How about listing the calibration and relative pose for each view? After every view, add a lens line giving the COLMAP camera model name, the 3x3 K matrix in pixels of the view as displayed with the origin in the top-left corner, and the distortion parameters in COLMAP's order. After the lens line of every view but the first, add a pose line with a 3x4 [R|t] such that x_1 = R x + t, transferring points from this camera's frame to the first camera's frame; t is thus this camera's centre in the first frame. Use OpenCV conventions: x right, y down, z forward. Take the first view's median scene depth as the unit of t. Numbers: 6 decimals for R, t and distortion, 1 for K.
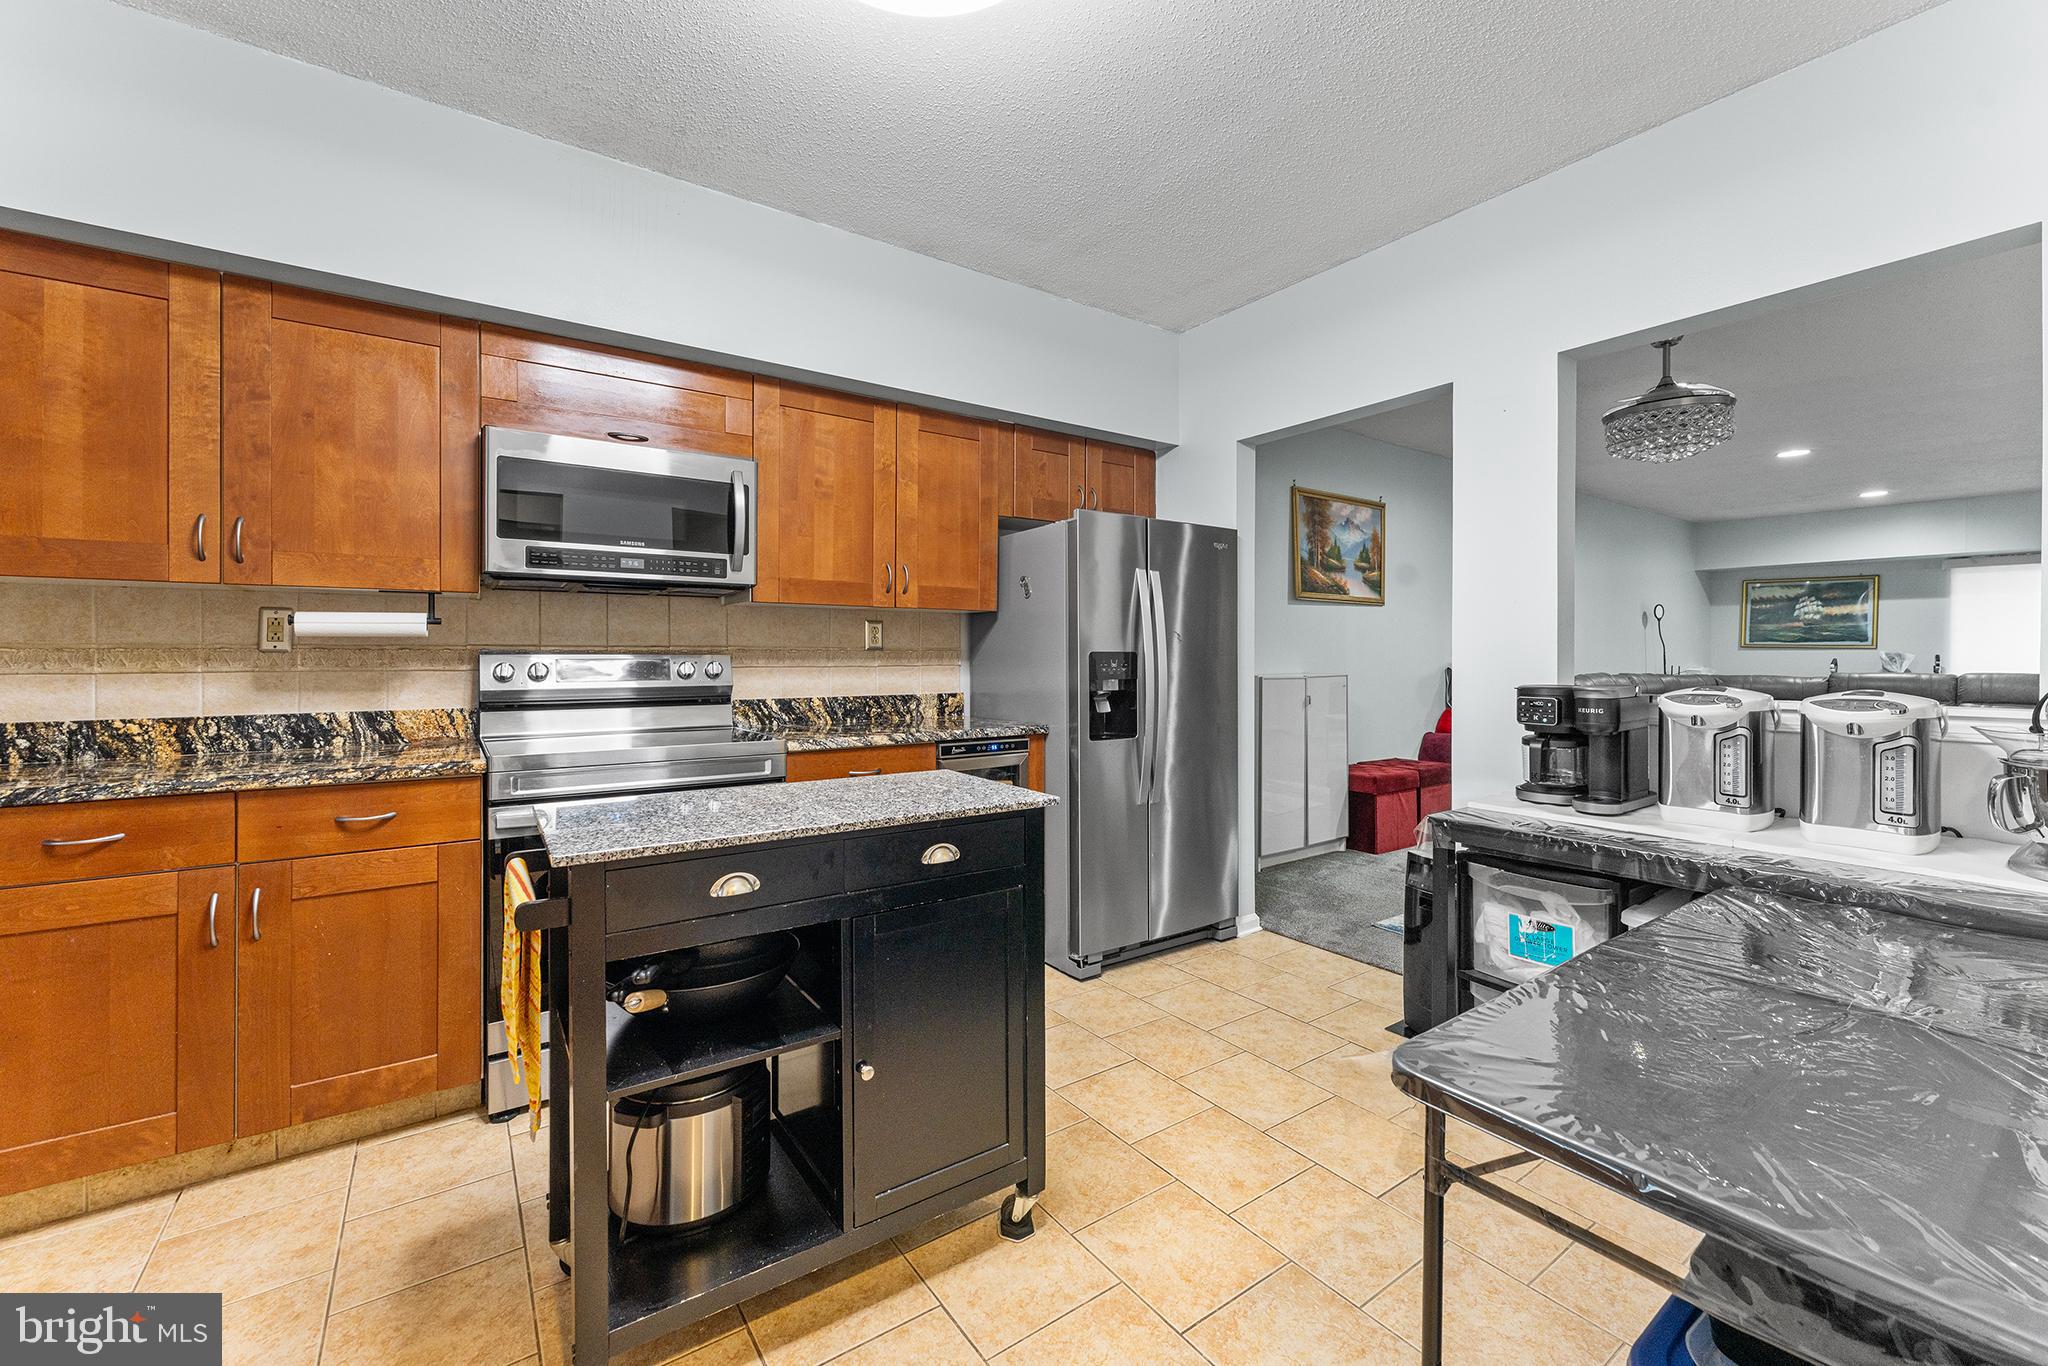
lens RADIAL K [[820.3, 0, 1019.2], [0, 820.3, 655.6], [0, 0, 1]] dist [-0.000086, -0.000236]
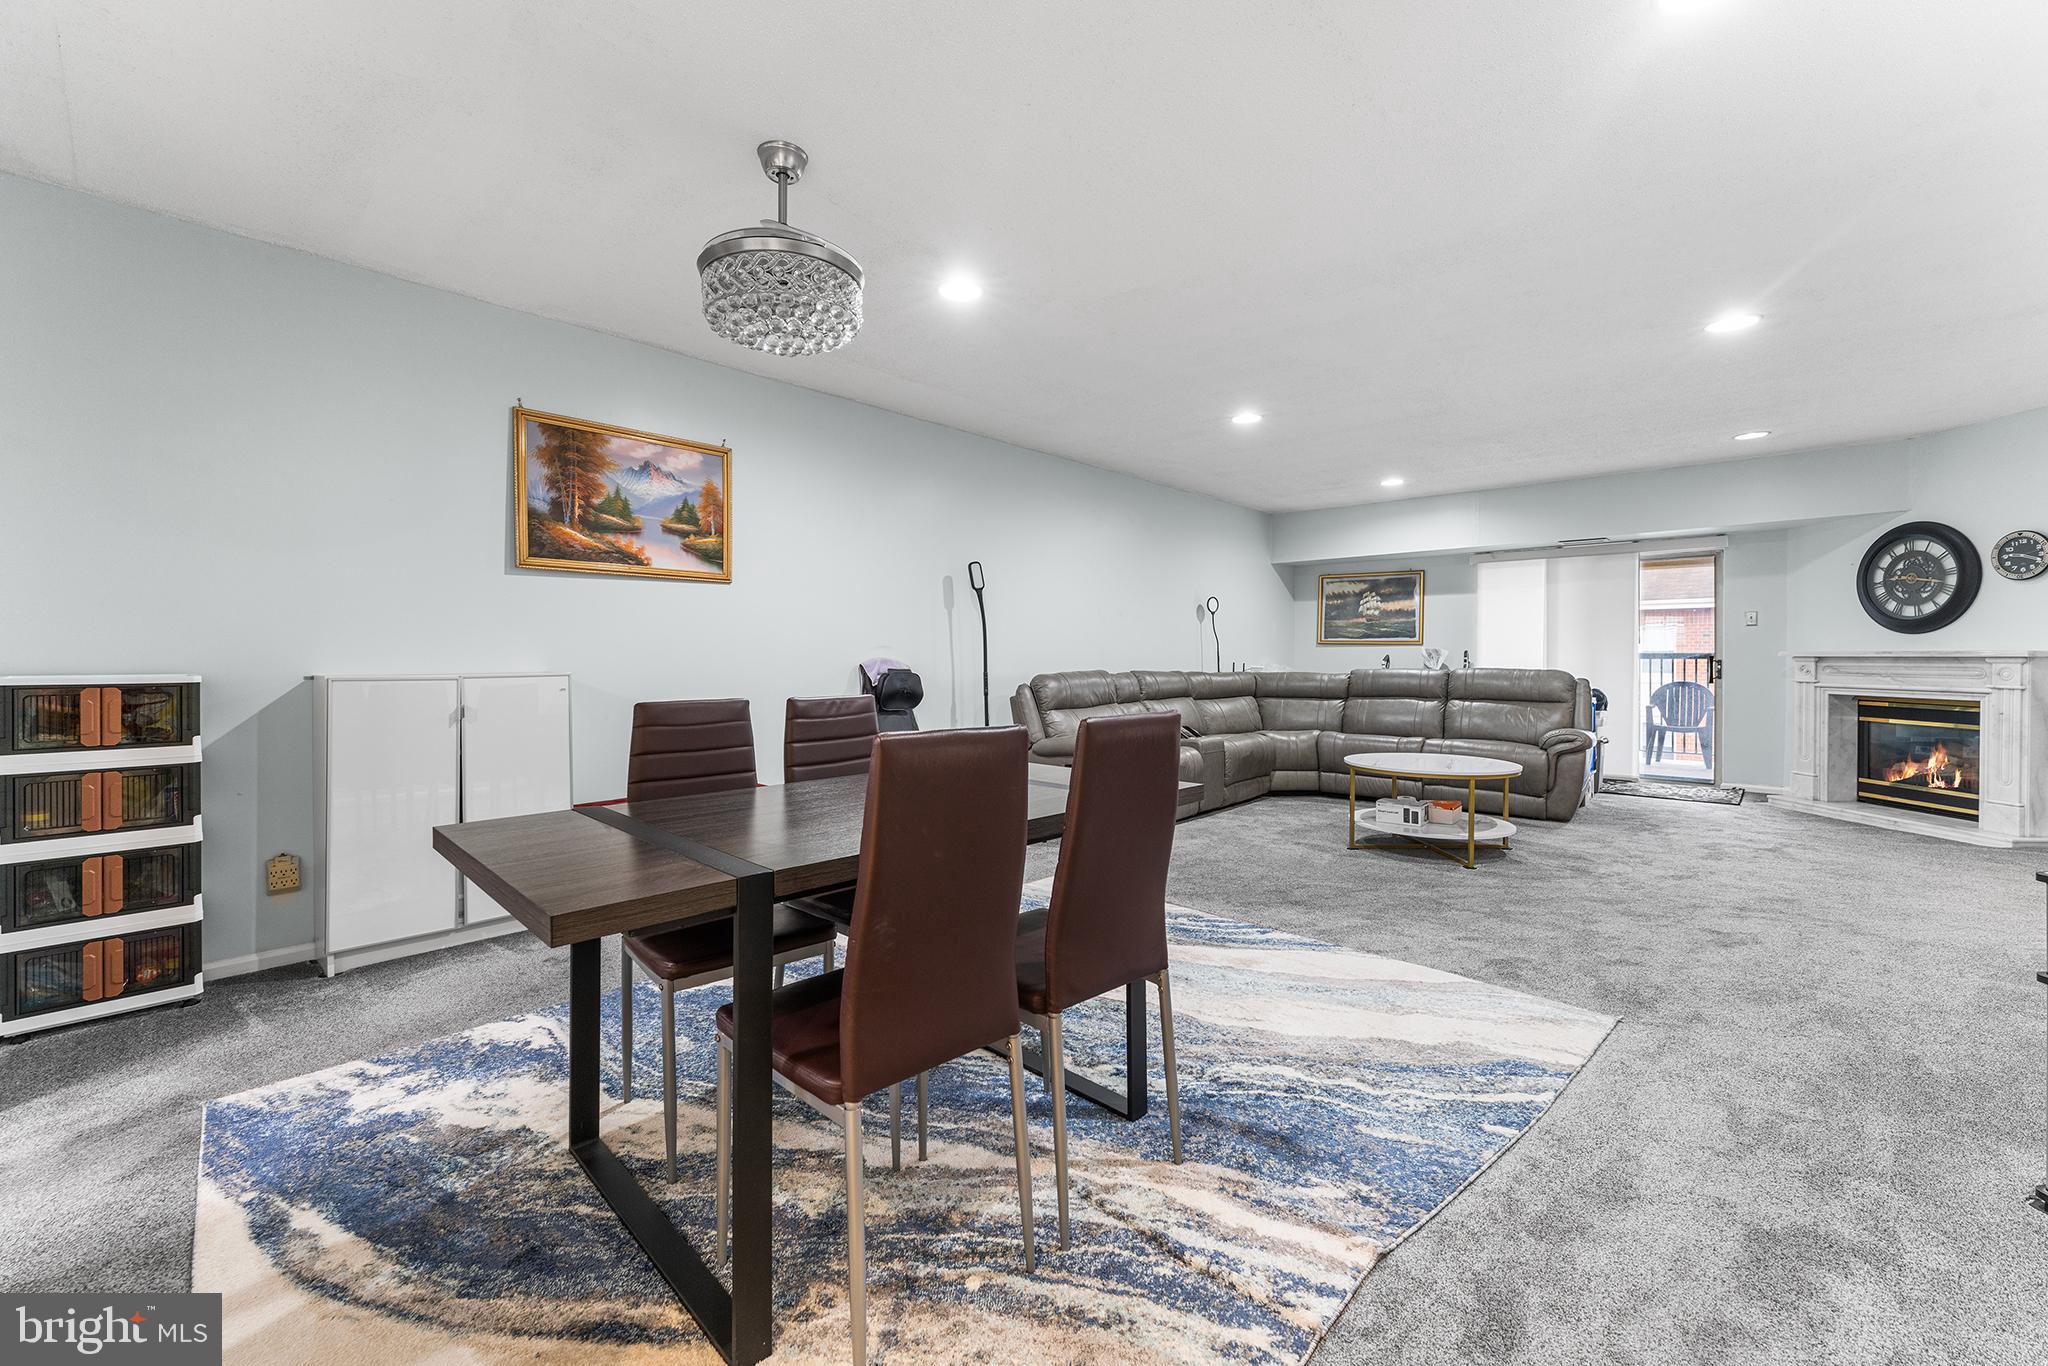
lens RADIAL K [[820.3, 0, 1019.2], [0, 820.3, 655.6], [0, 0, 1]] dist [-0.000086, -0.000236]
pose [[0.978420, -0.002112, 0.206615, 0.954062], [0.002772, 0.999992, -0.002904, 0.015511], [-0.206607, 0.003415, 0.978418, 0.350731]]
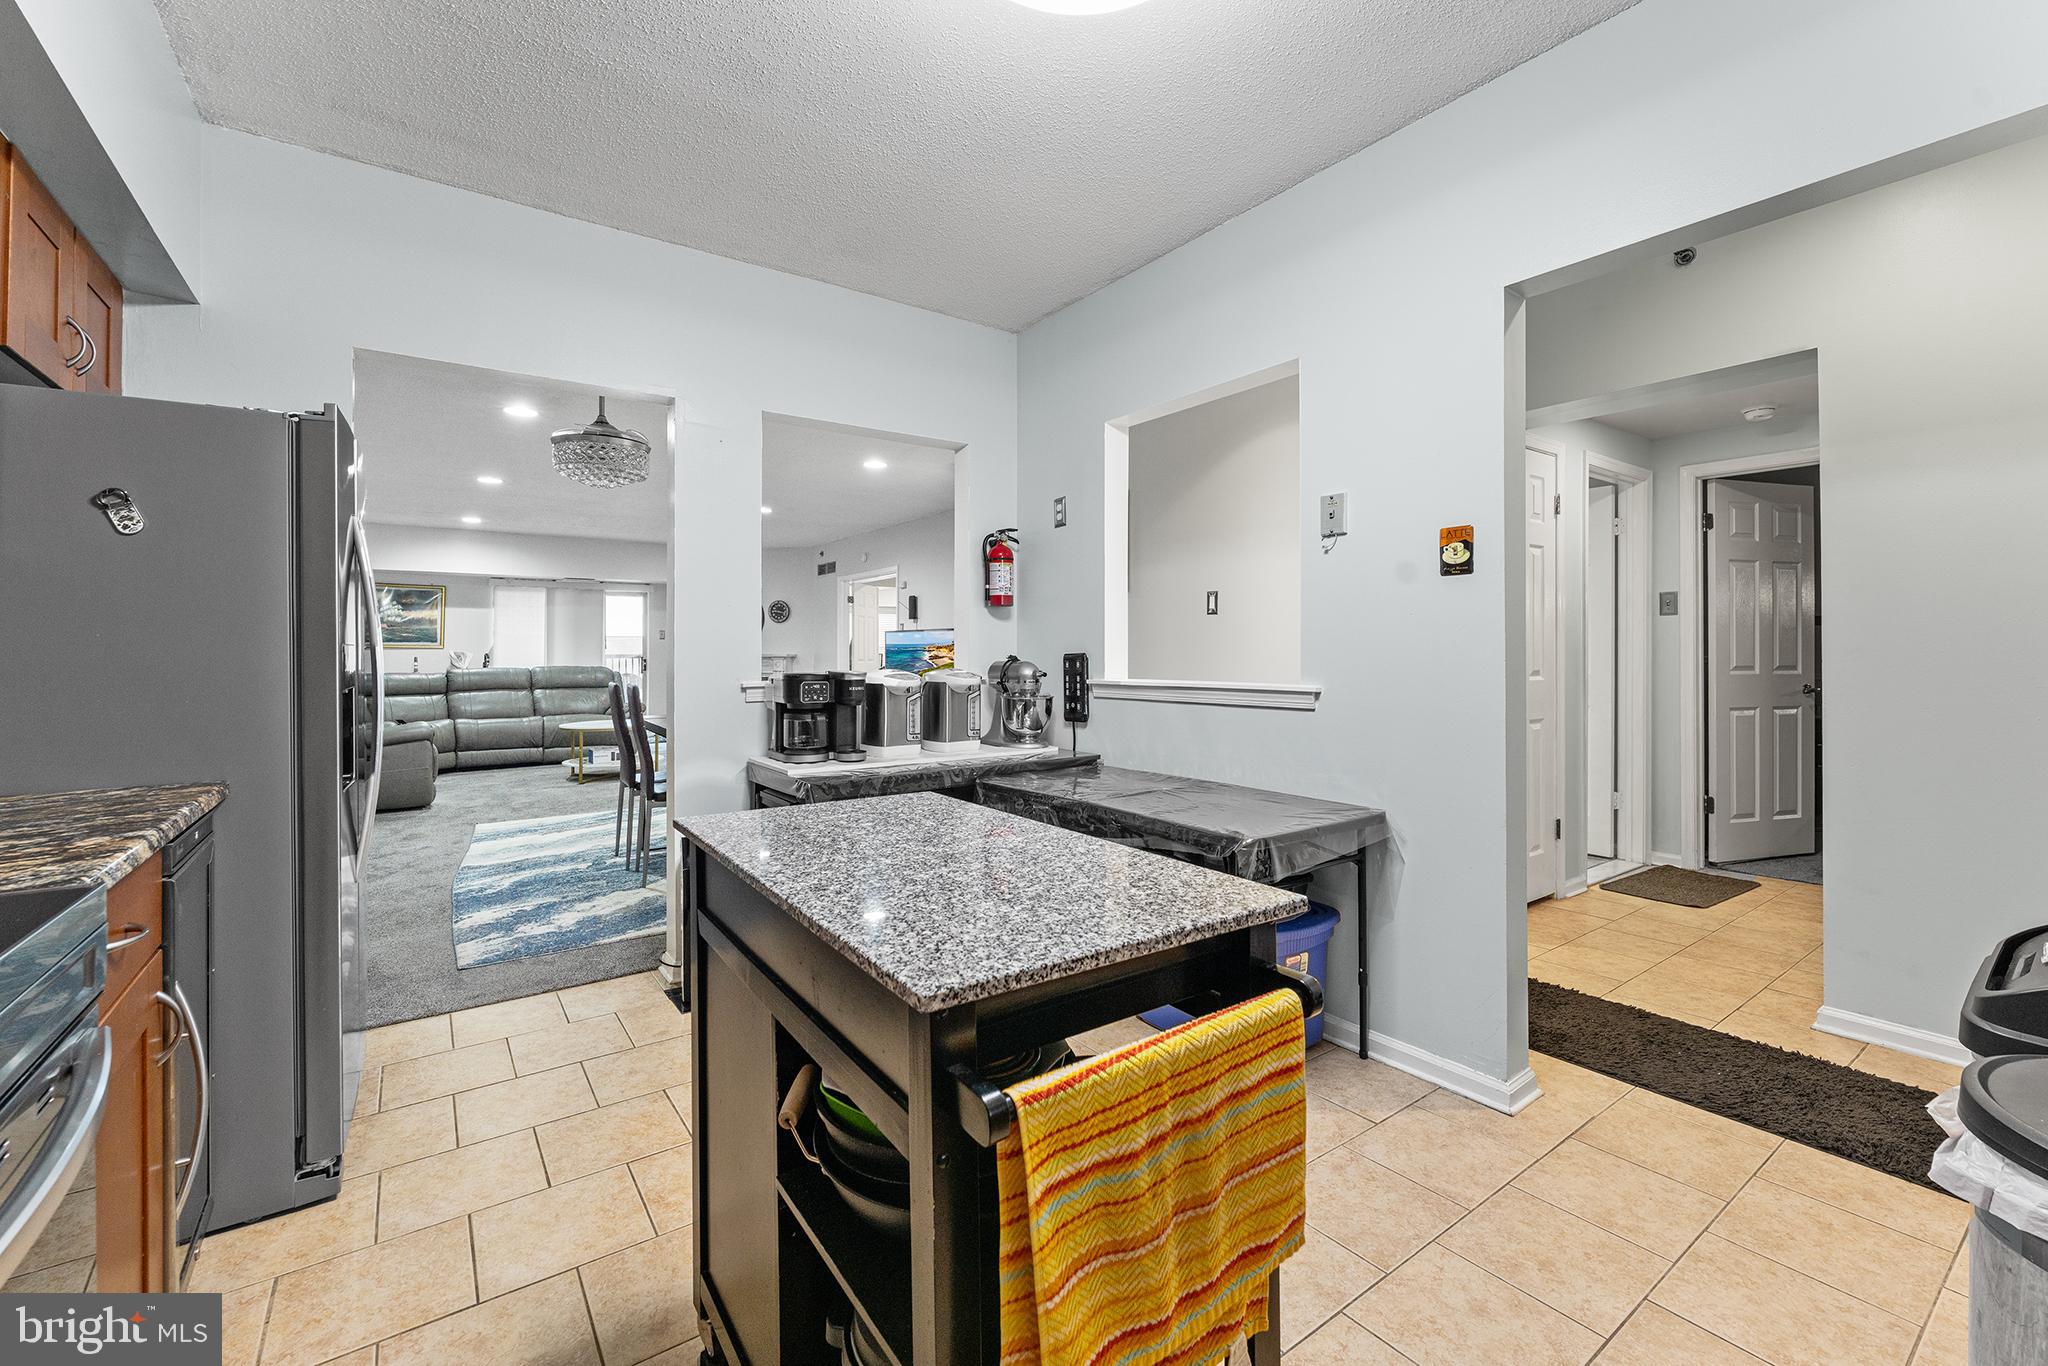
lens RADIAL K [[858.5, 0, 1022.7], [0, 858.5, 652.4], [0, 0, 1]] dist [0.000920, 0.000045]
pose [[-0.011481, -0.001097, 0.999933, -0.517569], [0.007447, 0.999972, 0.001182, 0.003505], [-0.999906, 0.007460, -0.011472, 0.472464]]
